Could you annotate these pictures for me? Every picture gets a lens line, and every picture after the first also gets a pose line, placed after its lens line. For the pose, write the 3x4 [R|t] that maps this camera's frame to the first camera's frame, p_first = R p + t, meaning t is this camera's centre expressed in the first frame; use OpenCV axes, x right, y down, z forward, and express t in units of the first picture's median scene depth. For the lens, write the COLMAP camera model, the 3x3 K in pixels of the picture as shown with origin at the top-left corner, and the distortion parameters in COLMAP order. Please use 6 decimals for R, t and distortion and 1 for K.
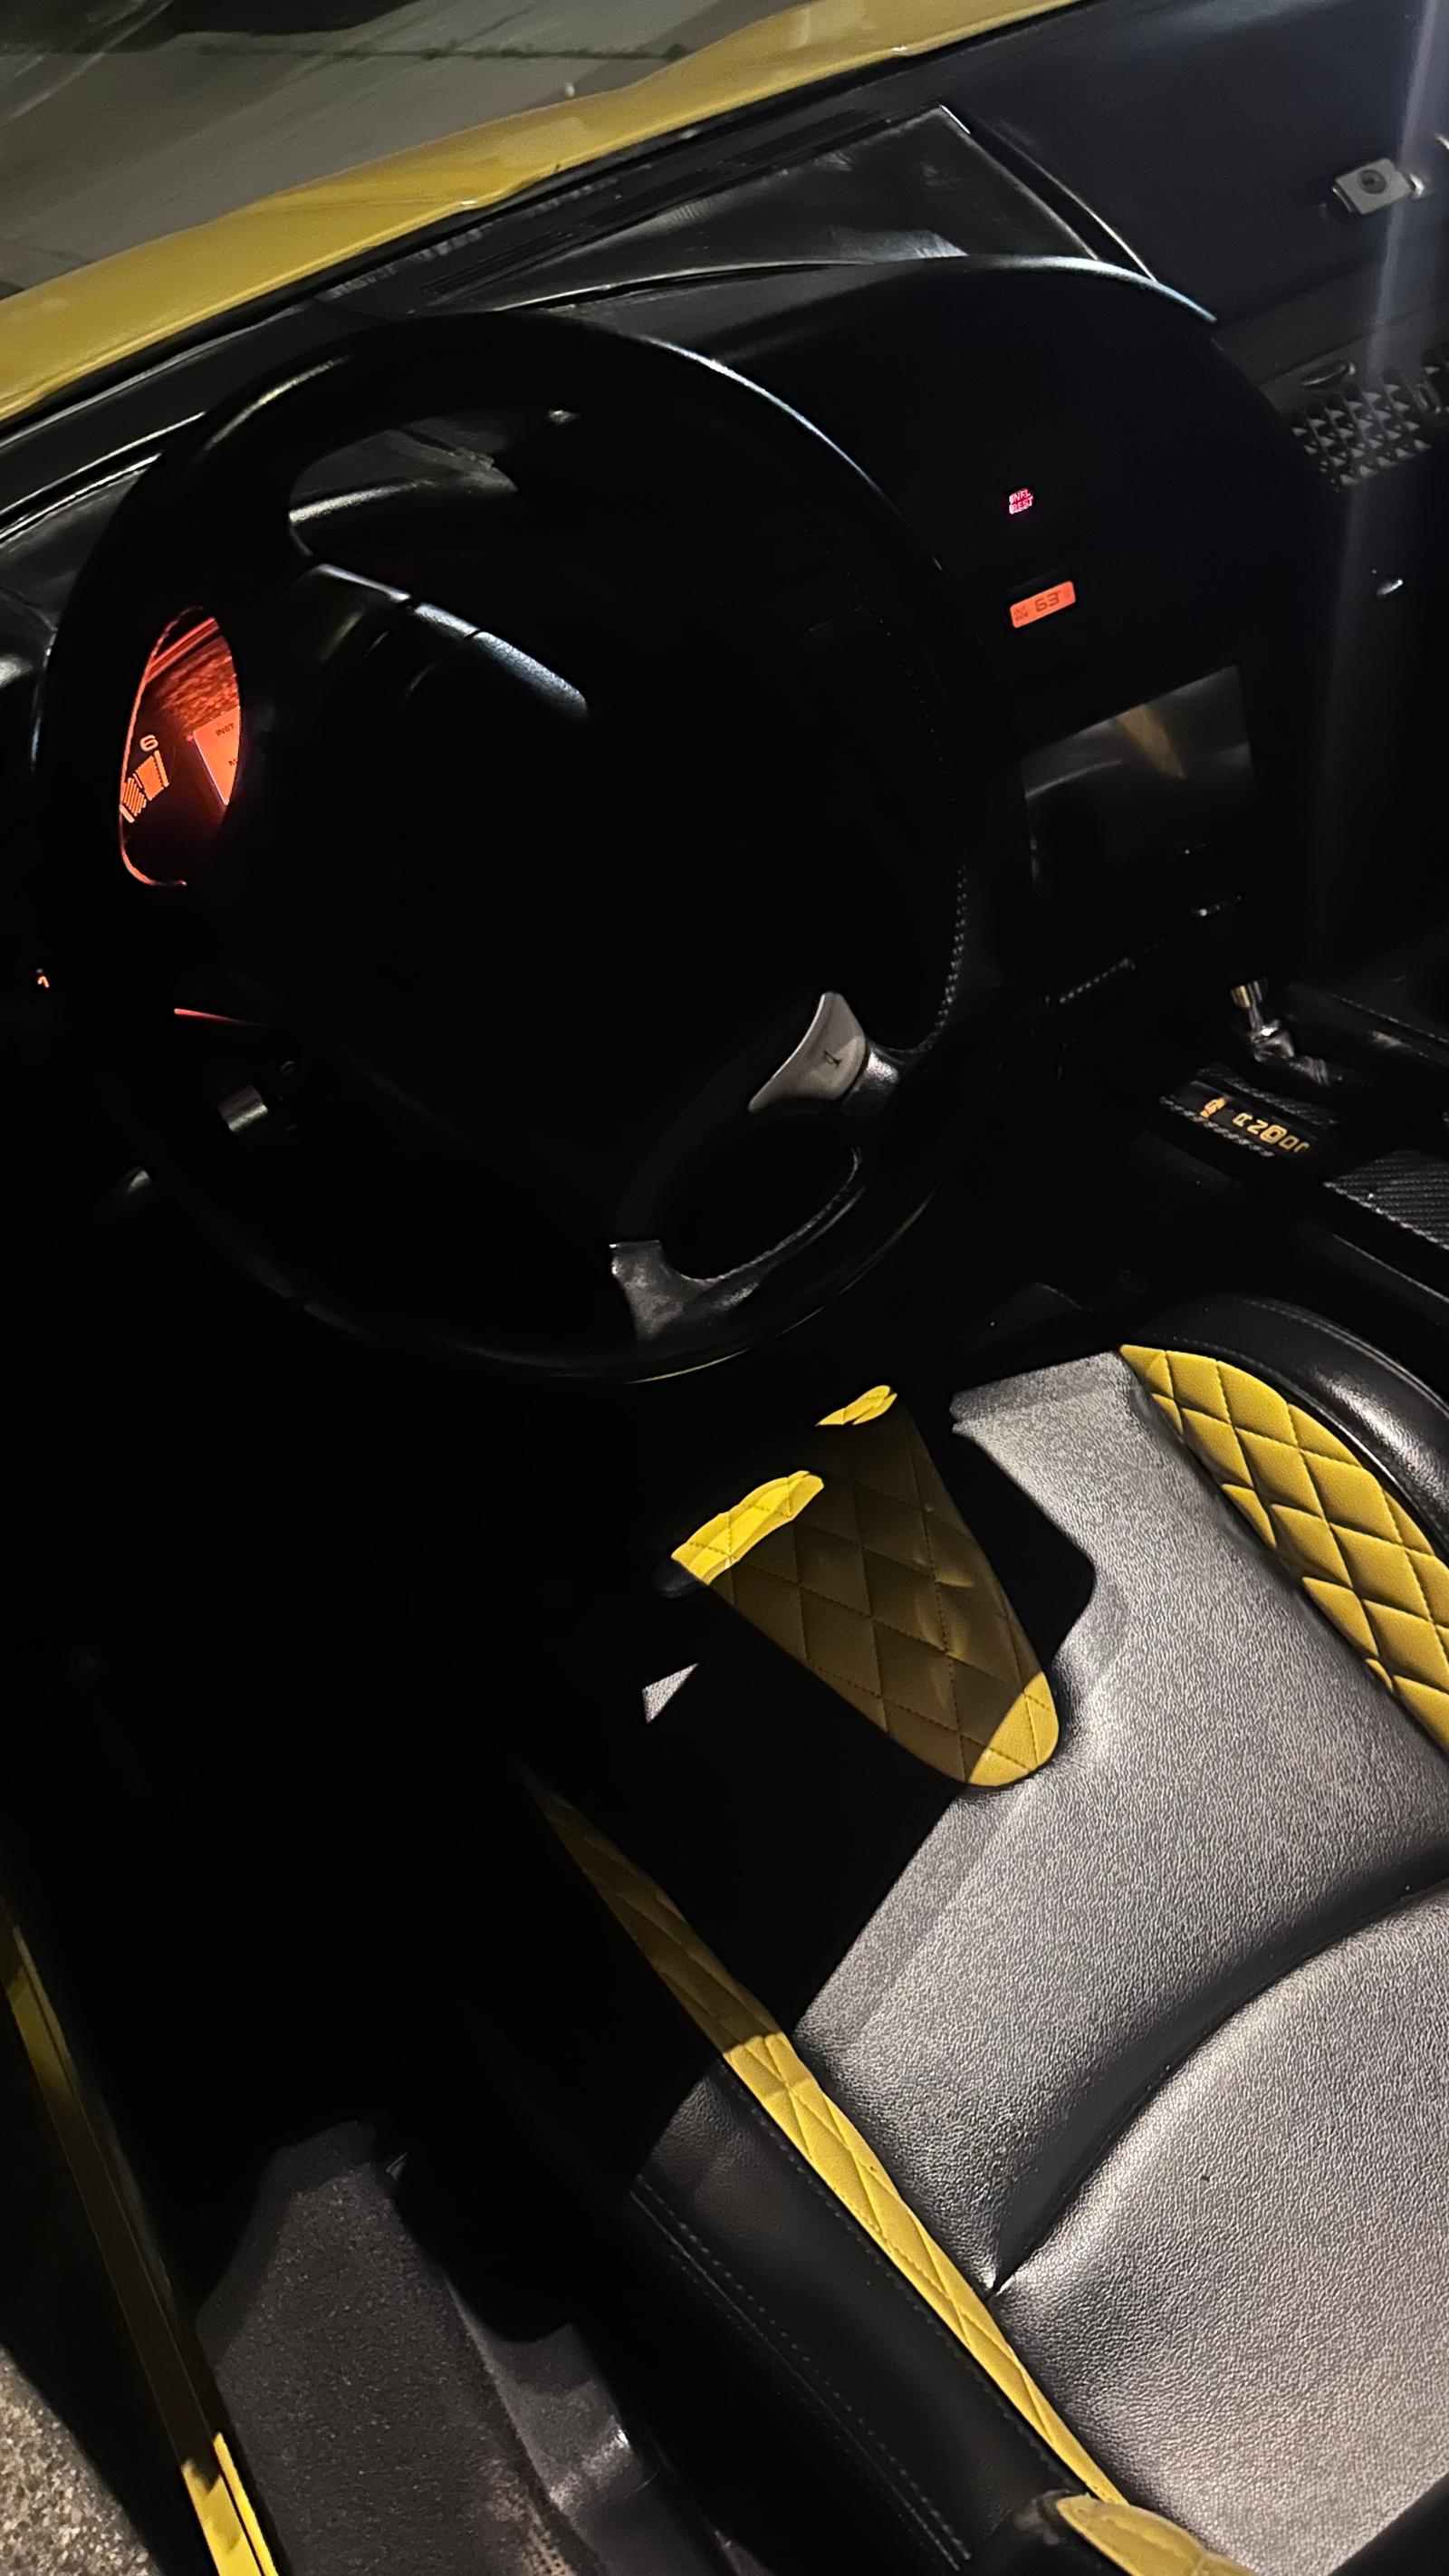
lens RADIAL K [[1868.4, 0, 695.2], [0, 1868.4, 1260.4], [0, 0, 1]] dist [0.089412, -0.121353]
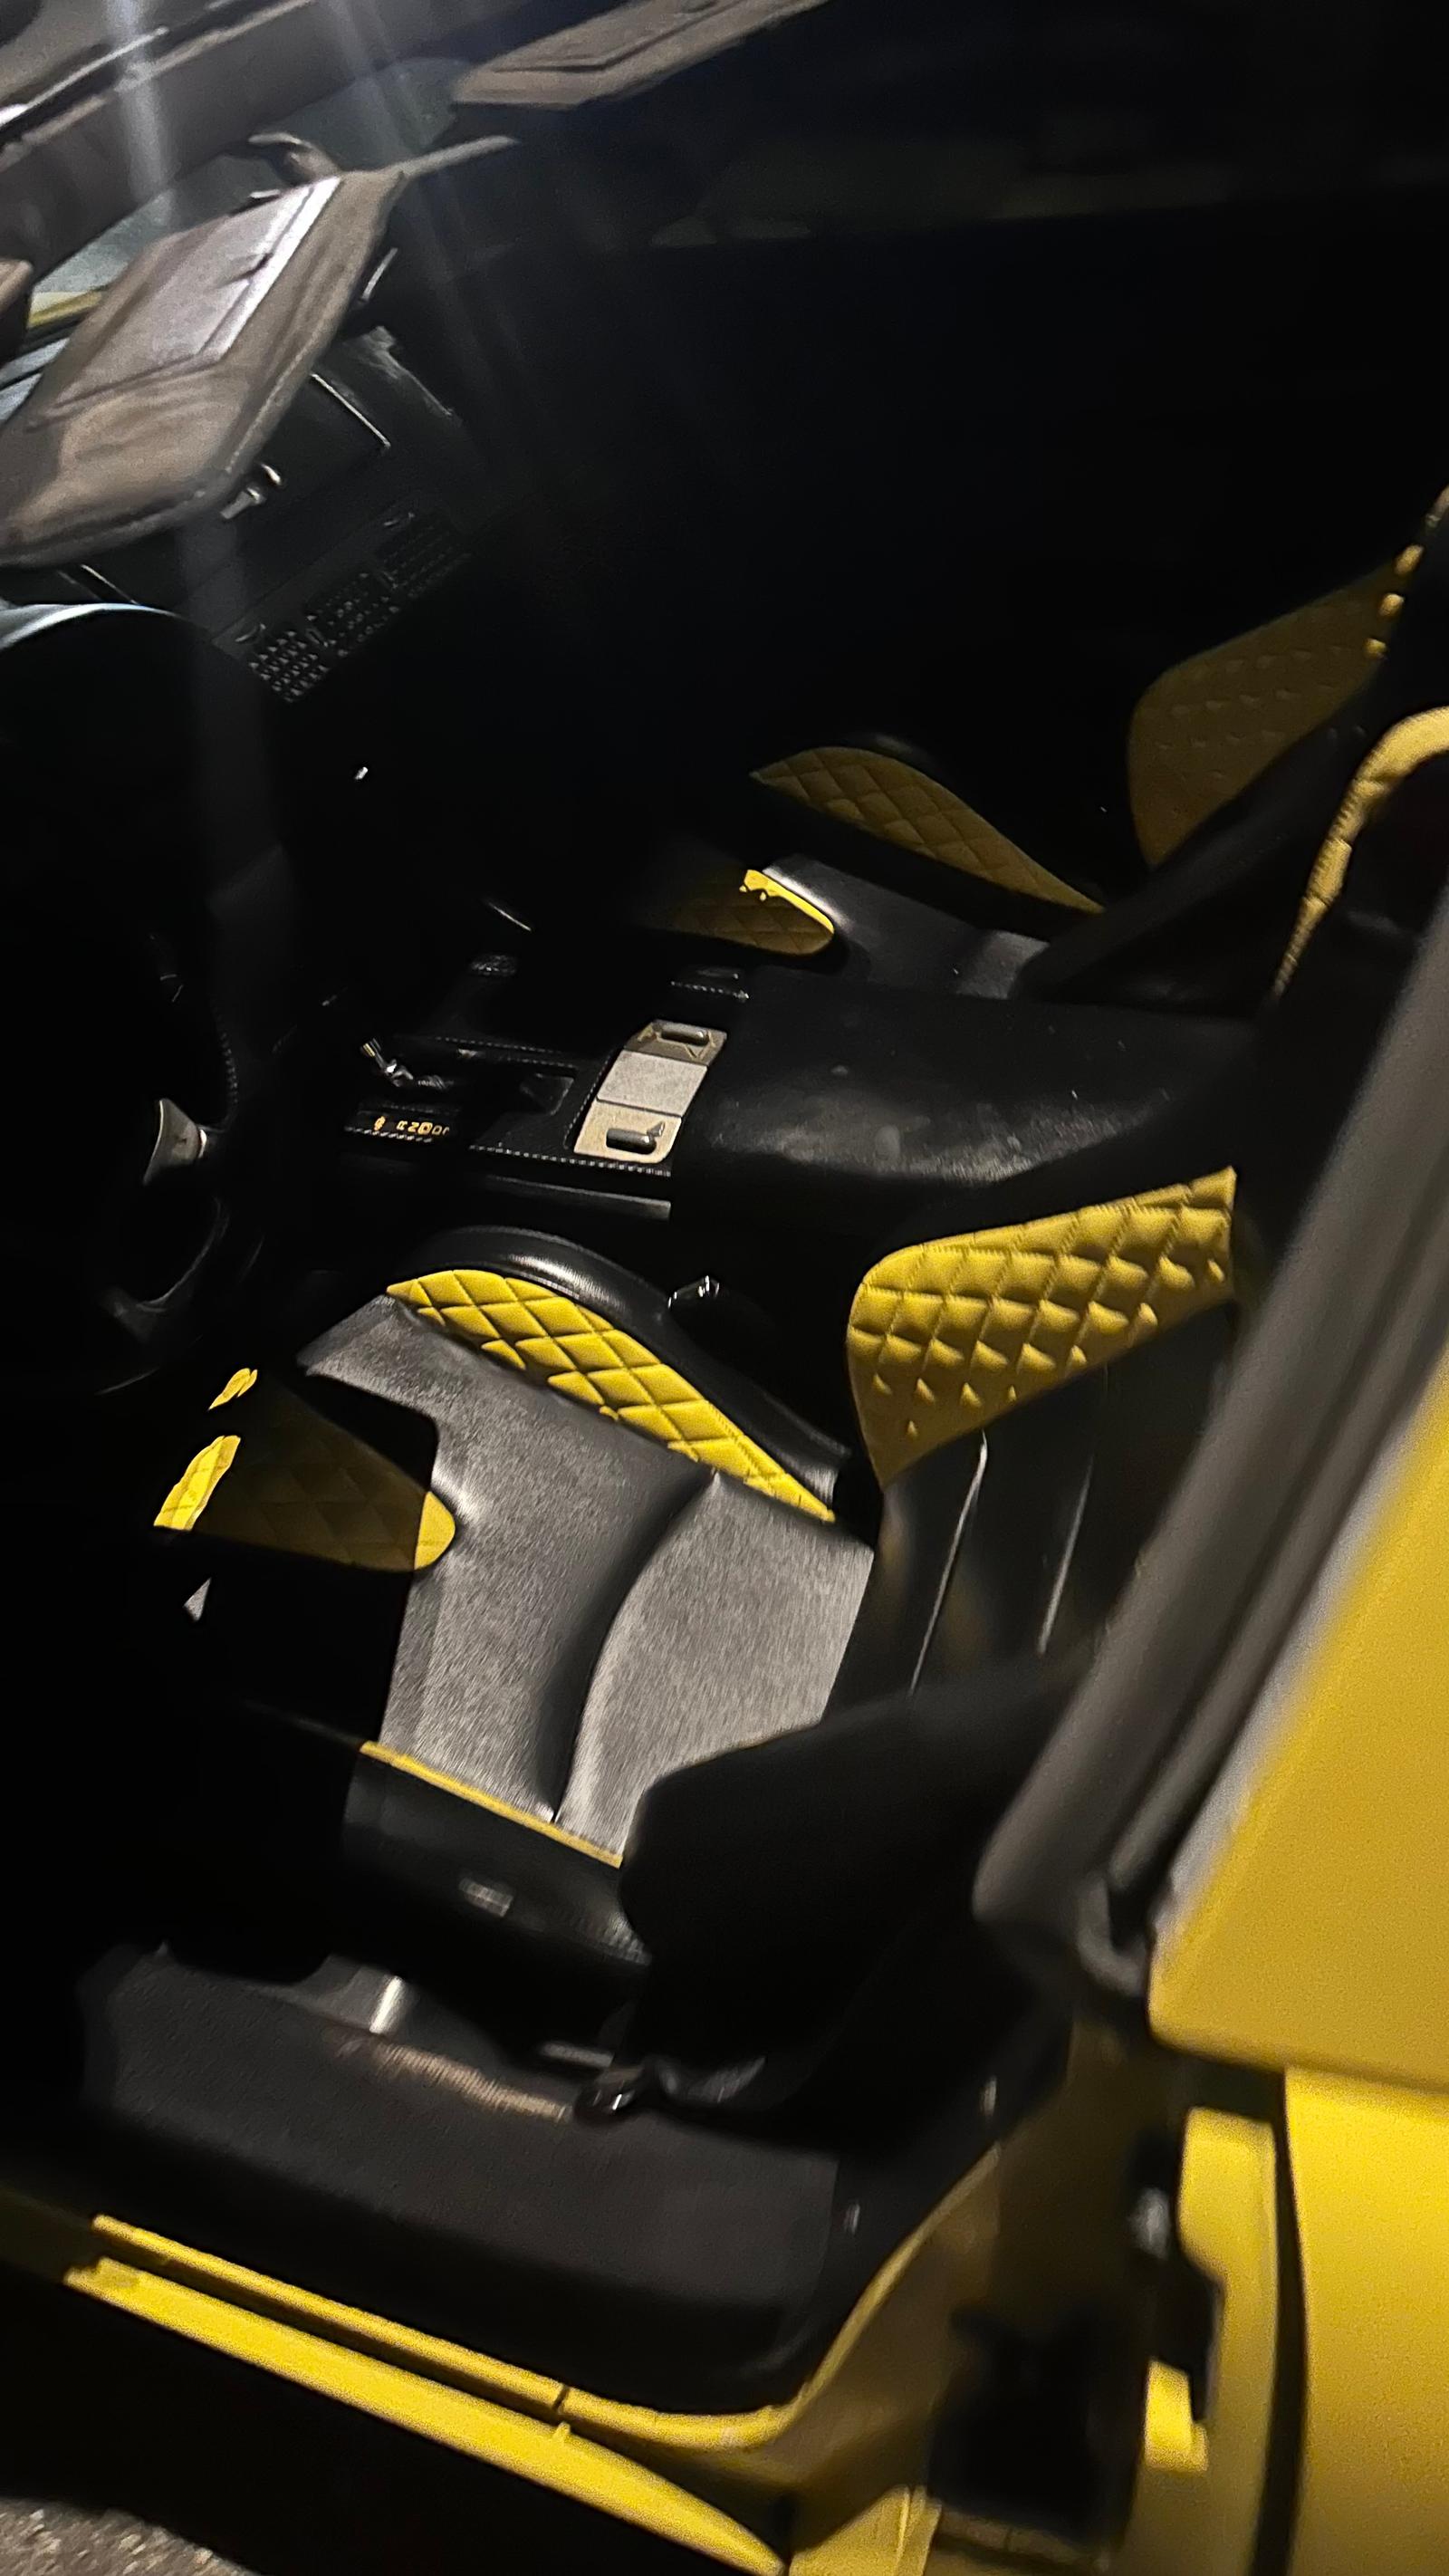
lens RADIAL K [[1829.8, 0, 708.1], [0, 1829.8, 1287.5], [0, 0, 1]] dist [0.187184, -0.300565]
pose [[0.803544, -0.311746, 0.507082, -0.330197], [0.334735, 0.941083, 0.048126, 0.064396], [-0.492209, 0.131066, 0.860553, -0.414549]]
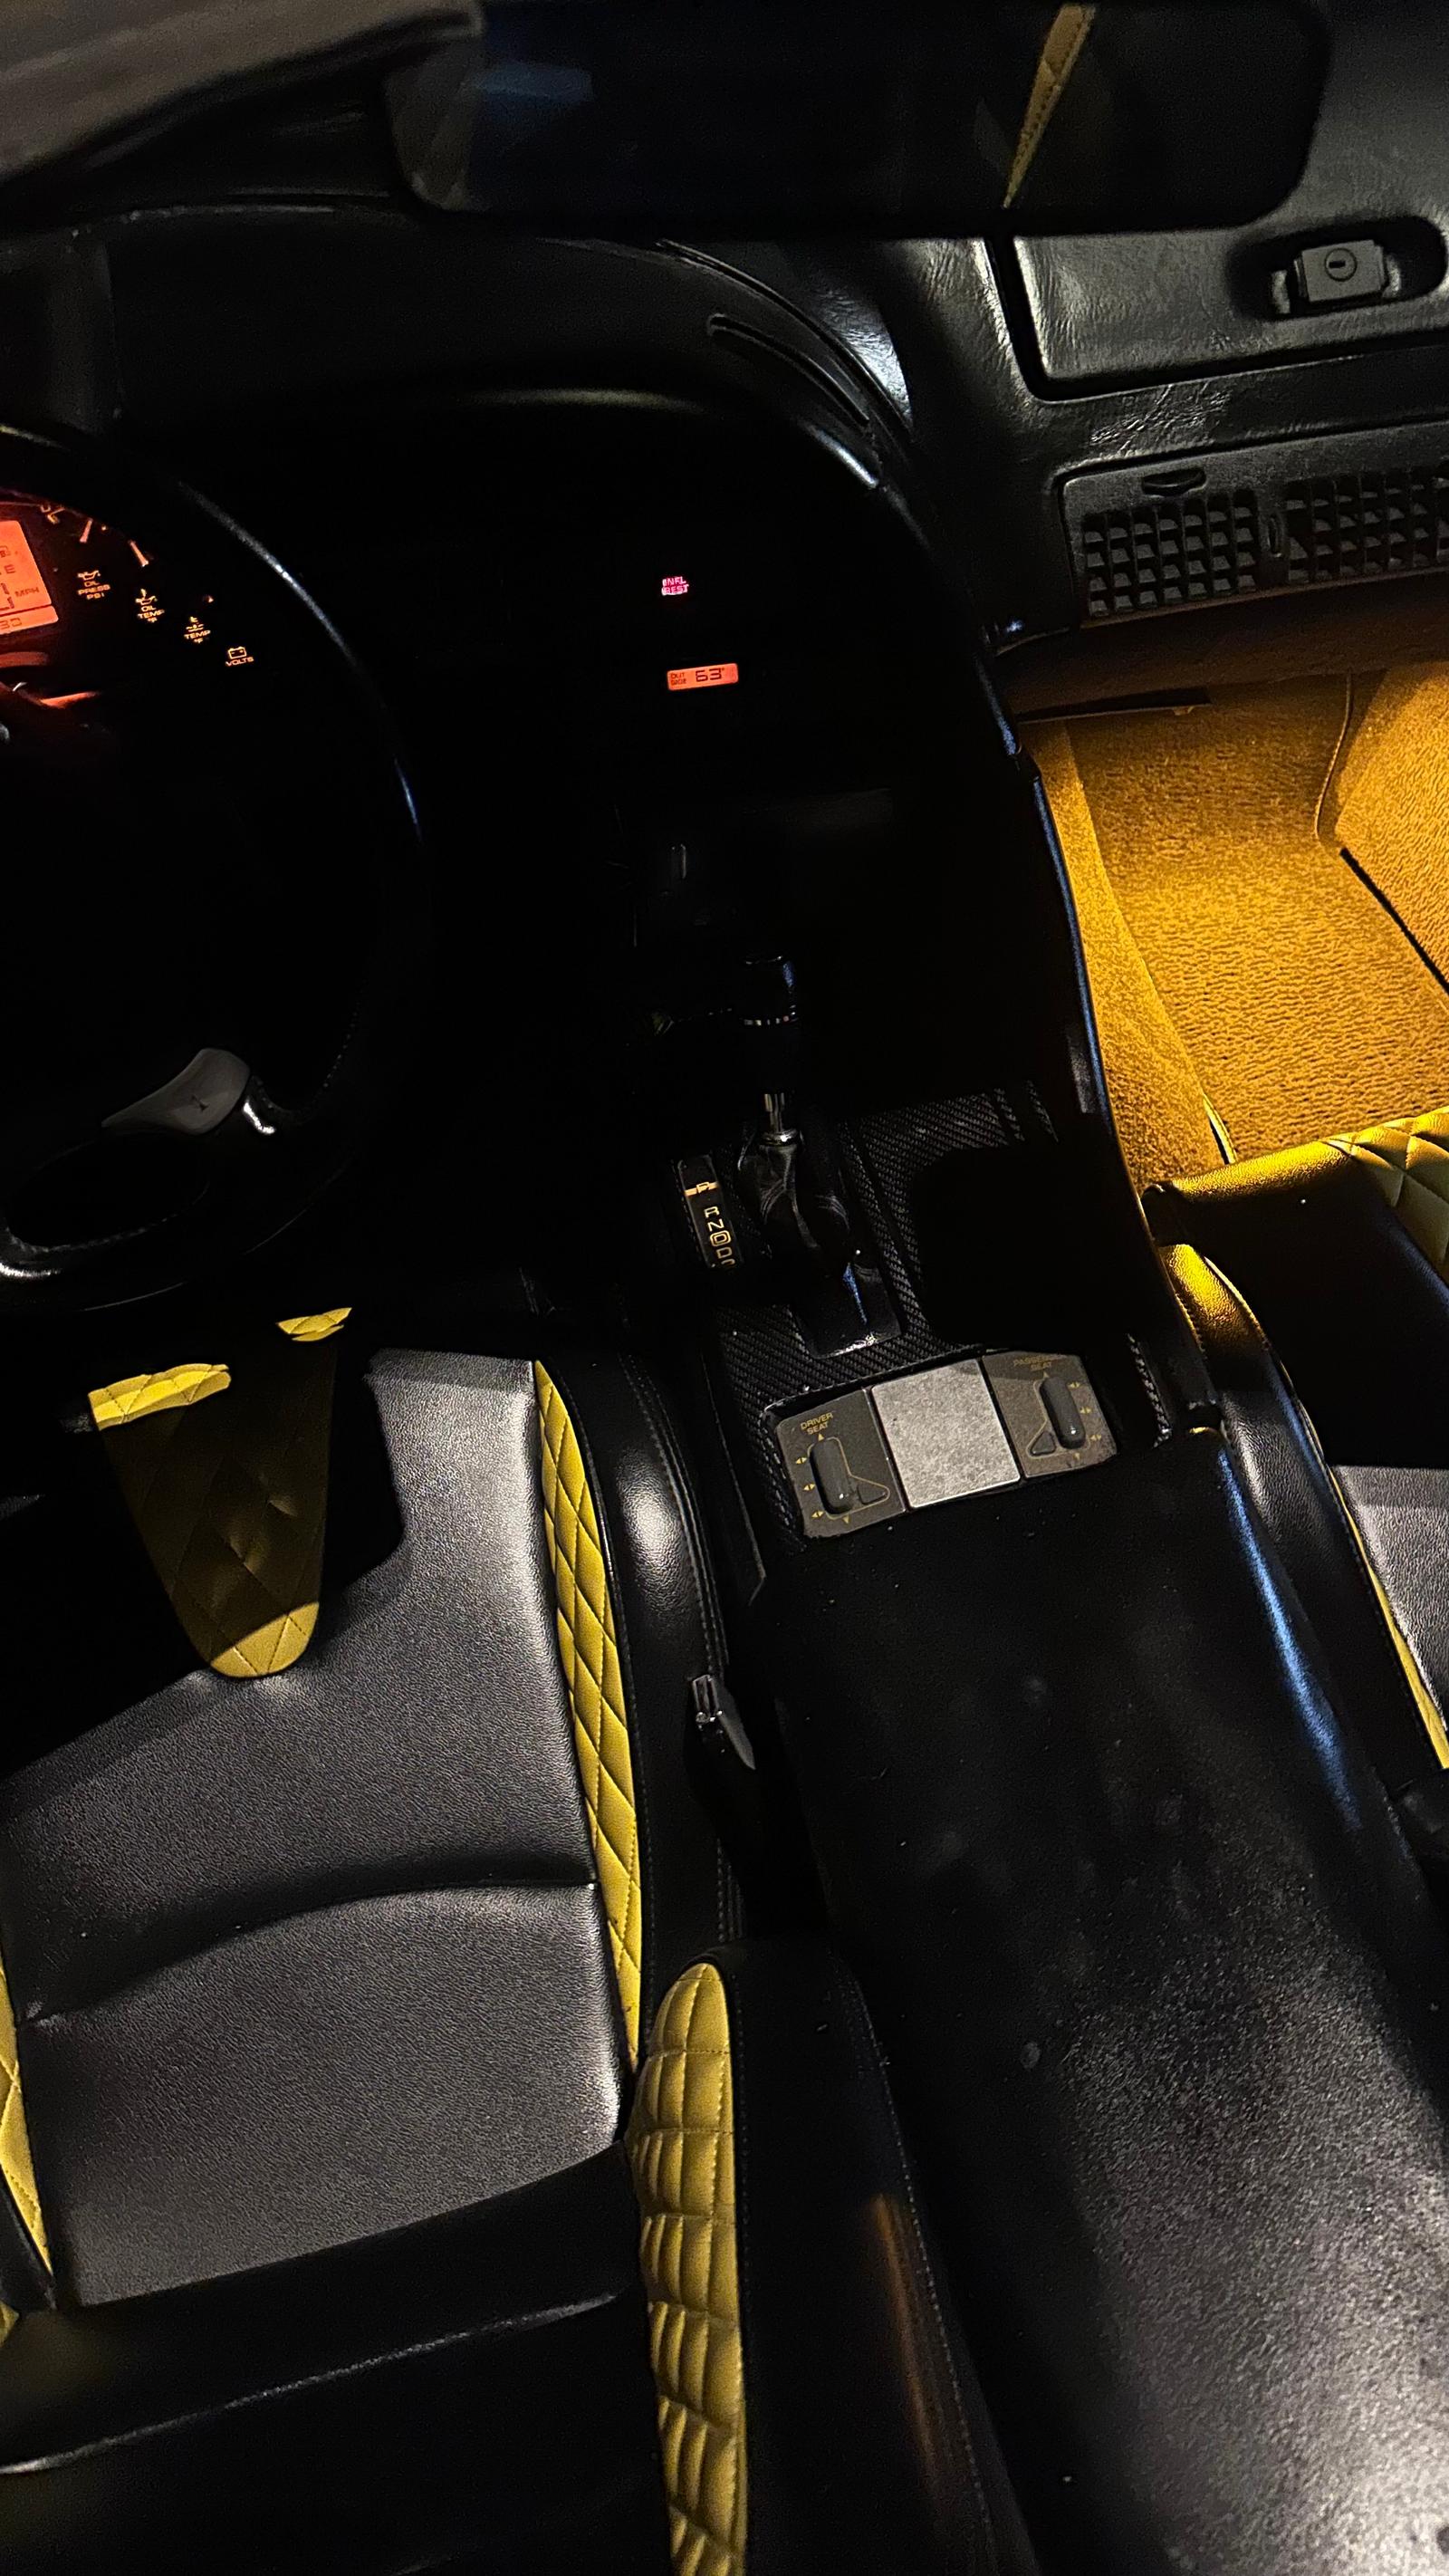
lens RADIAL K [[1829.8, 0, 708.1], [0, 1829.8, 1287.5], [0, 0, 1]] dist [0.187184, -0.300565]
pose [[0.928701, 0.362867, -0.076429, 0.420317], [-0.328084, 0.900076, 0.286747, -0.372358], [0.172843, -0.241227, 0.954953, -0.043217]]
